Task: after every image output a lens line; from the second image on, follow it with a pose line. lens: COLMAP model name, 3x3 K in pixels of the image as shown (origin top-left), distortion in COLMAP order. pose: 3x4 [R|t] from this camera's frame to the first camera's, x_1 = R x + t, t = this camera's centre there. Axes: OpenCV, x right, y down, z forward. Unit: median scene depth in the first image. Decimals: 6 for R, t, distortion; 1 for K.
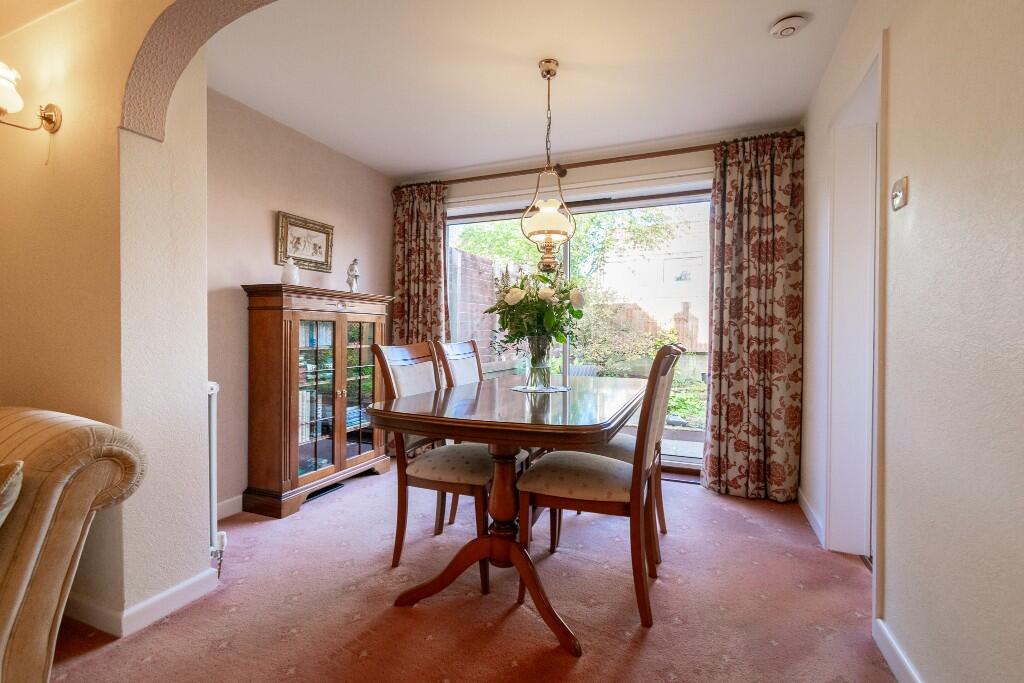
lens RADIAL K [[454.2, 0, 516.5], [0, 454.2, 338.0], [0, 0, 1]] dist [-0.001932, -0.000741]
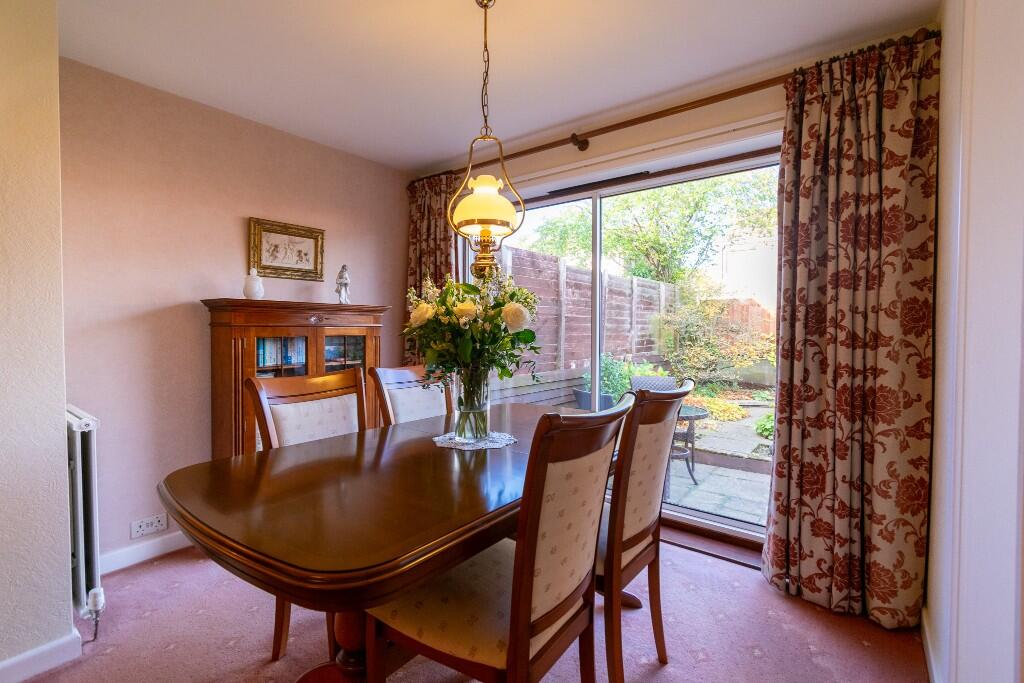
lens RADIAL K [[454.2, 0, 516.5], [0, 454.2, 338.0], [0, 0, 1]] dist [-0.001932, -0.000741]
pose [[0.964015, 0.004913, -0.265803, 0.243610], [-0.002031, 0.999936, 0.011119, -0.046148], [0.265841, -0.010179, 0.963963, 0.253212]]
